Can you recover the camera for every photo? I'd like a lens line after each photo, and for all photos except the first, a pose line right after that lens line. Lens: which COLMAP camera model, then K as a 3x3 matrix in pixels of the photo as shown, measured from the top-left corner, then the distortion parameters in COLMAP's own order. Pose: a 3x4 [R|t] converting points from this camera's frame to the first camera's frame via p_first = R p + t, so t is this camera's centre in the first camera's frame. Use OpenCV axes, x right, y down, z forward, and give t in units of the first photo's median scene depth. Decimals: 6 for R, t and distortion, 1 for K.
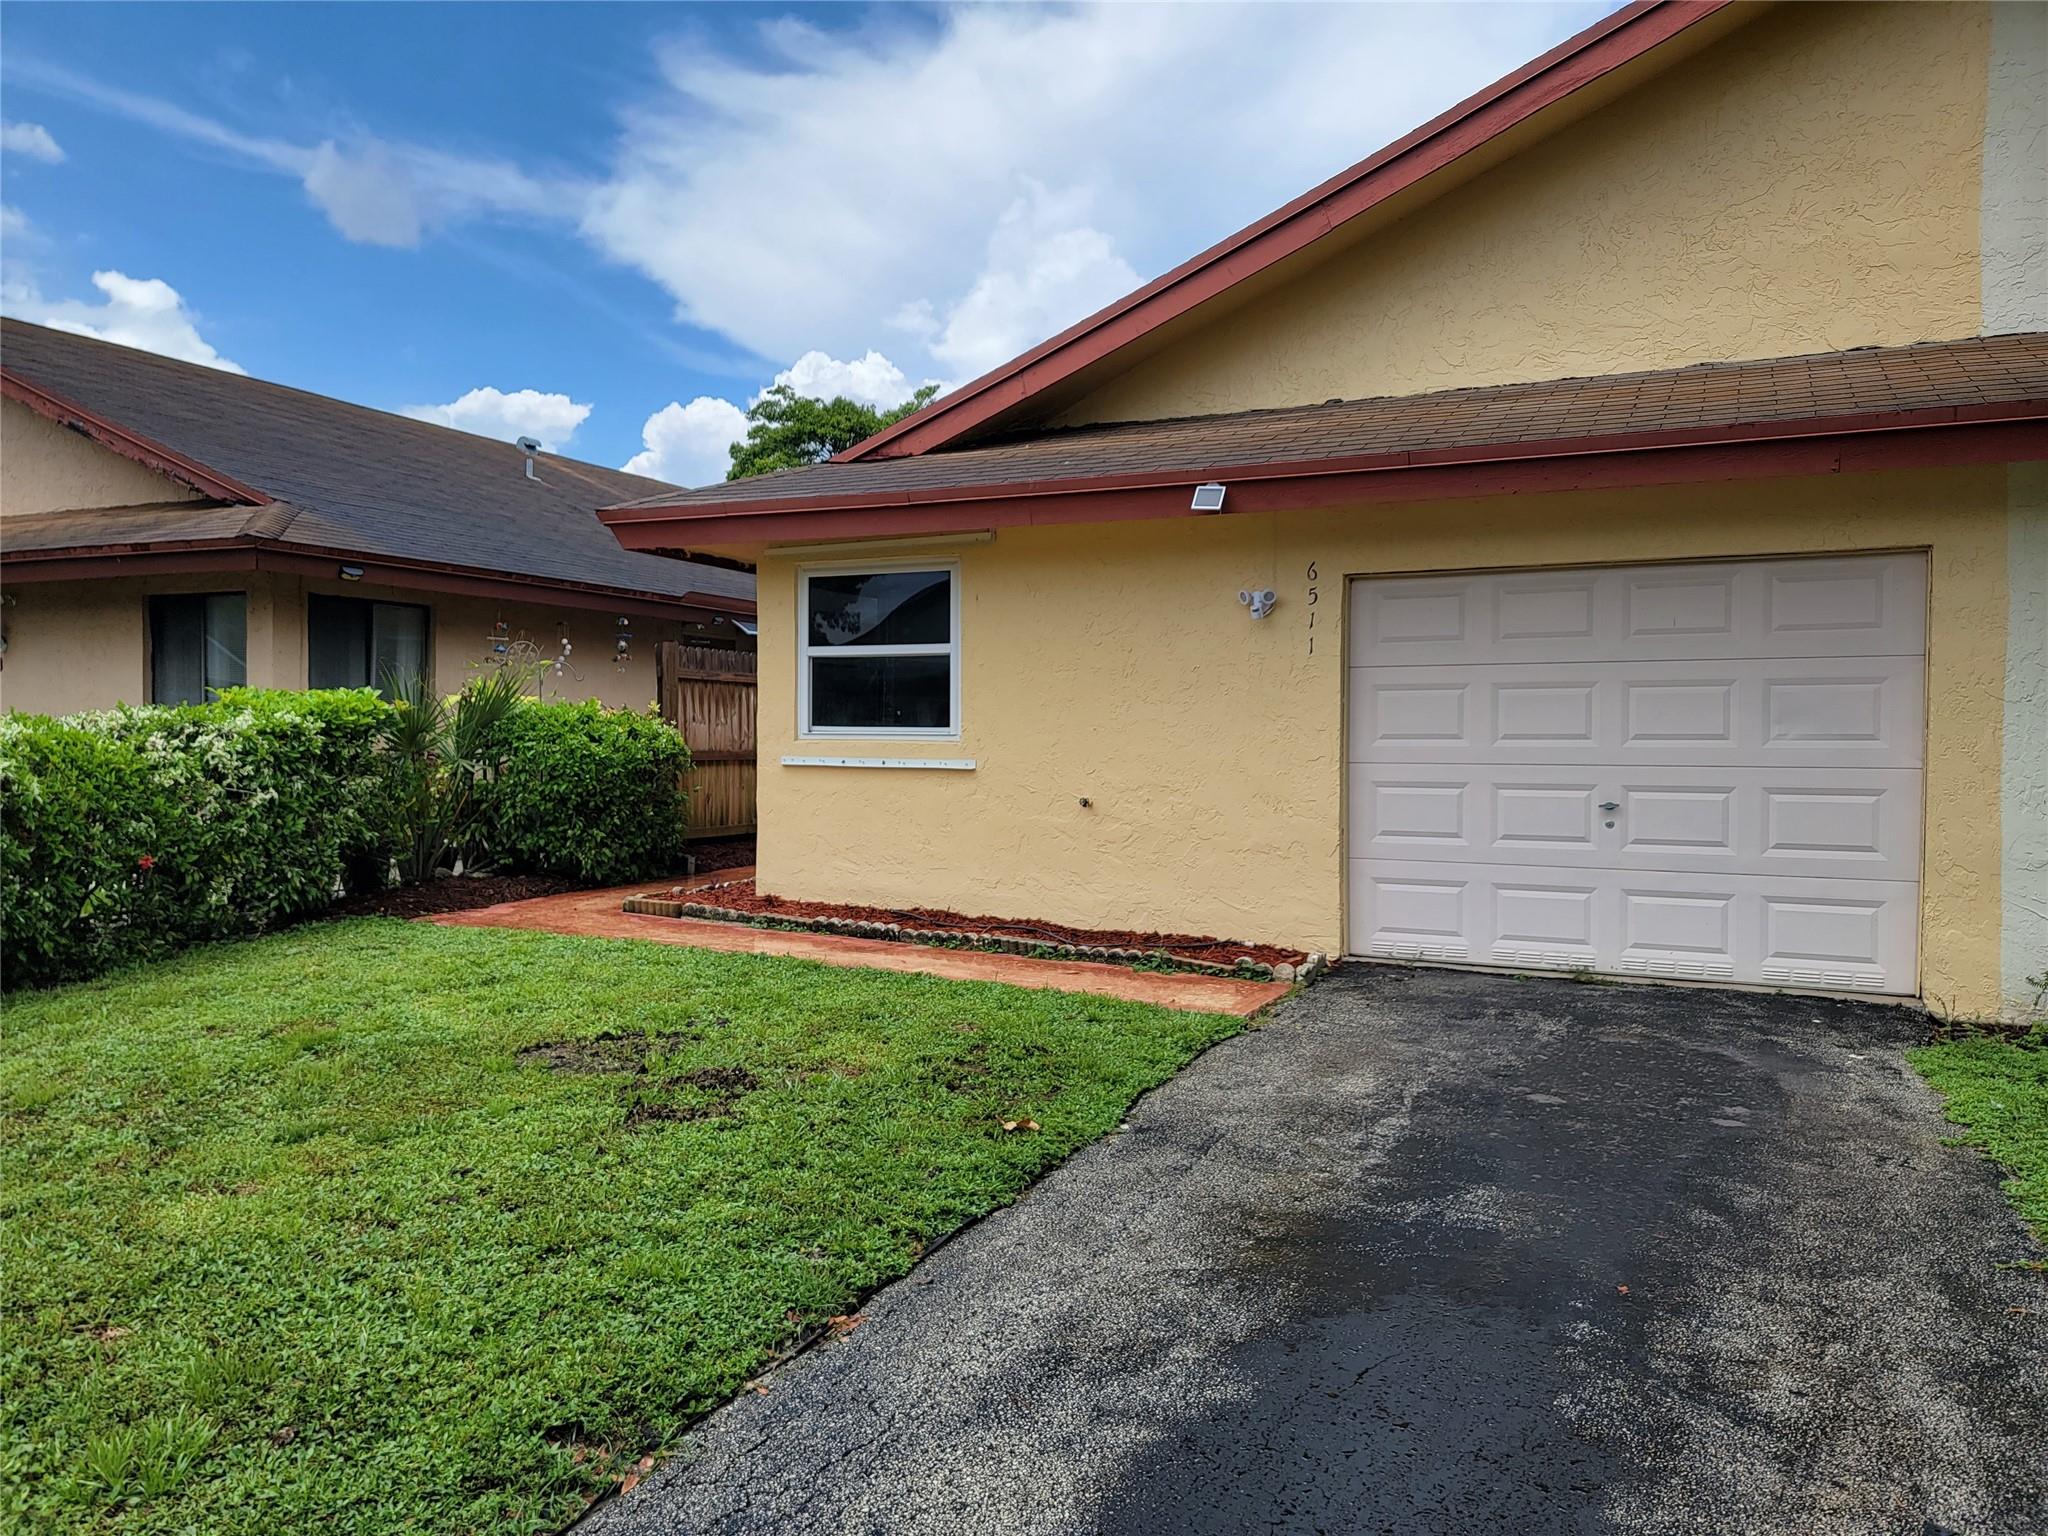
lens RADIAL K [[1431.5, 0, 1062.9], [0, 1431.5, 768.5], [0, 0, 1]] dist [0.050818, -0.035081]
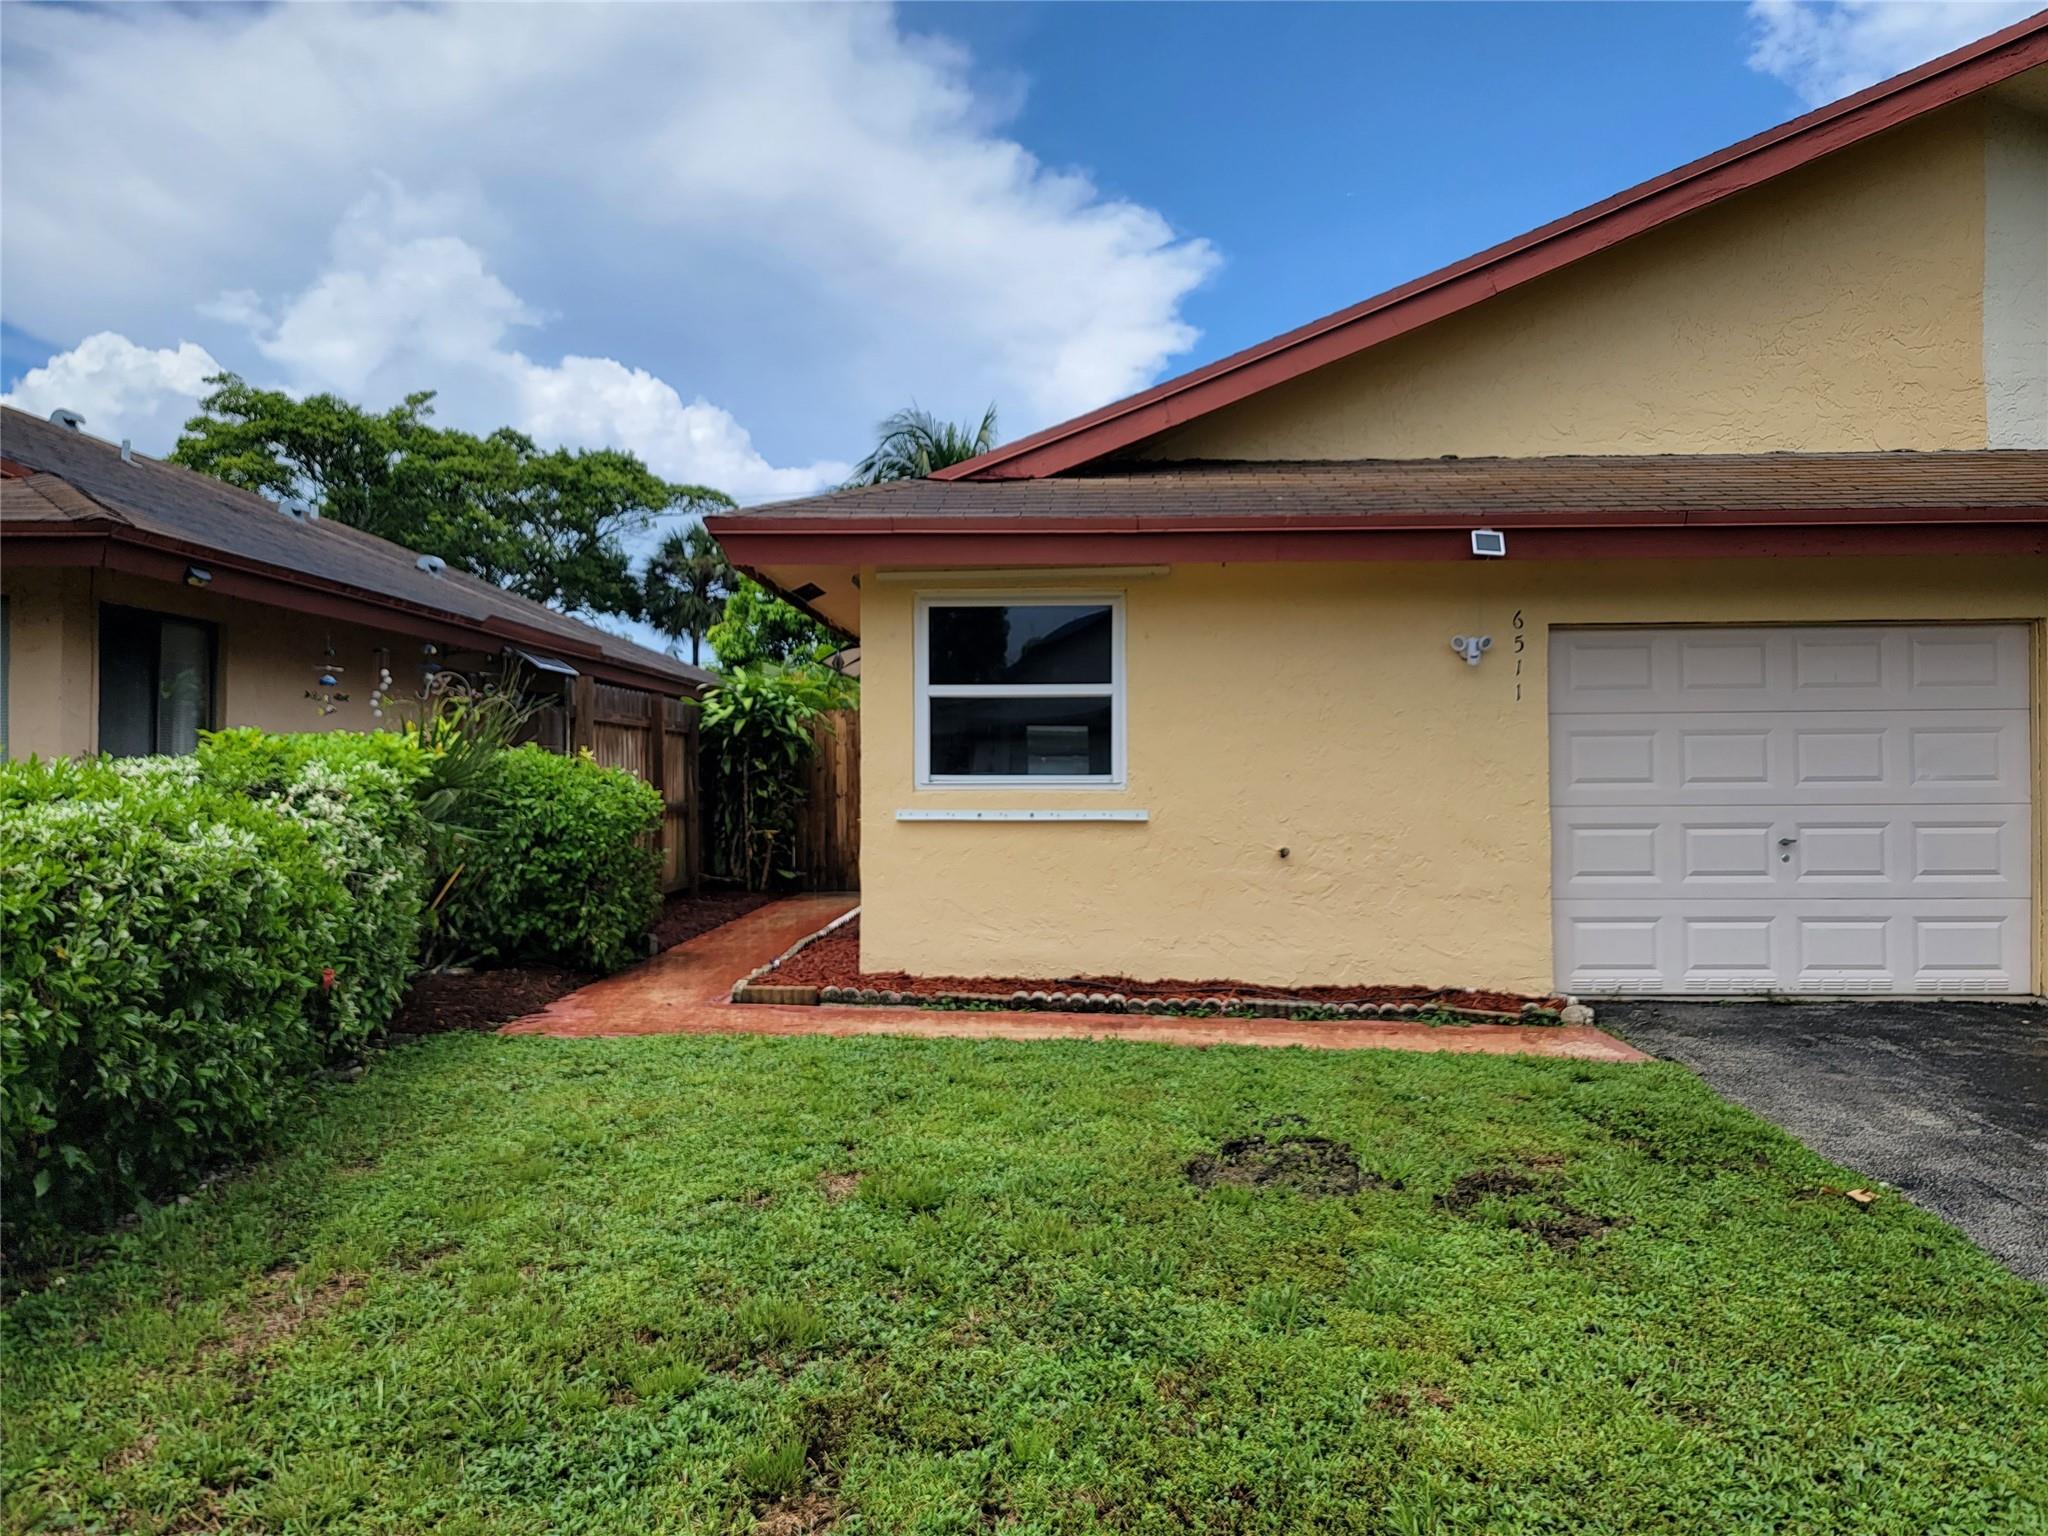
lens RADIAL K [[1431.5, 0, 1058.5], [0, 1431.5, 756.7], [0, 0, 1]] dist [0.050818, -0.035081]
pose [[0.914518, -0.003261, 0.404532, -0.479765], [0.019330, 0.999178, -0.035644, -0.008644], [-0.404083, 0.040417, 0.913829, 0.174380]]
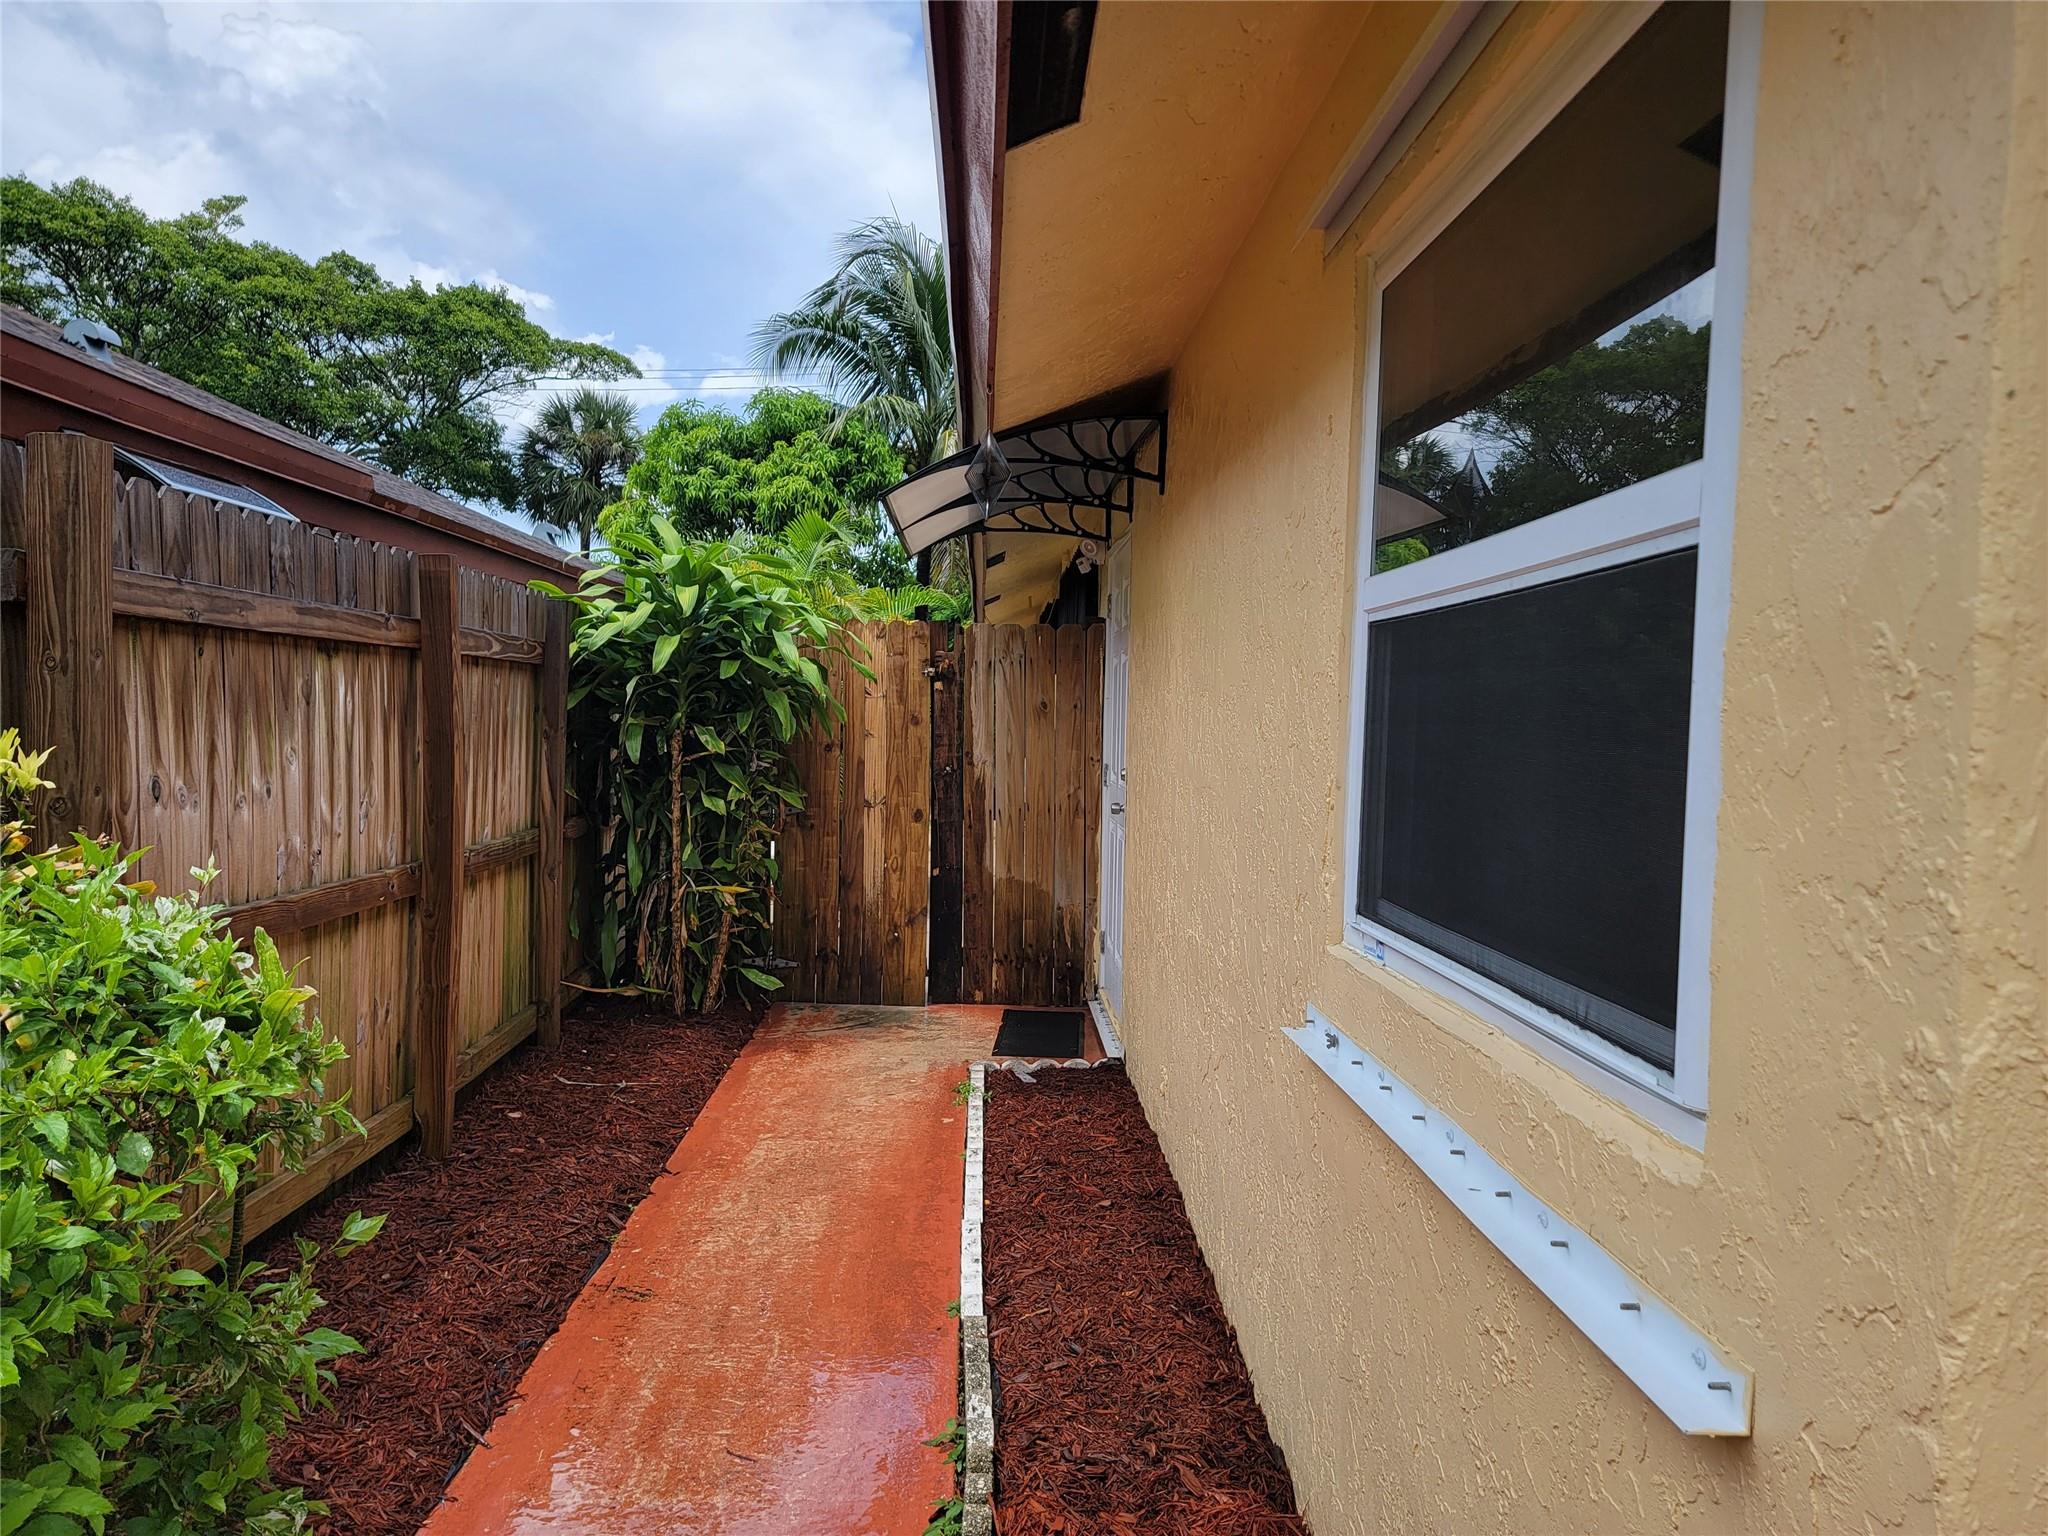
lens RADIAL K [[1431.5, 0, 1043.6], [0, 1431.5, 769.6], [0, 0, 1]] dist [0.050818, -0.035081]
pose [[0.888962, -0.000678, 0.457981, -0.326924], [-0.010131, 0.999725, 0.021145, -0.060996], [-0.457870, -0.023438, 0.888710, 1.001299]]
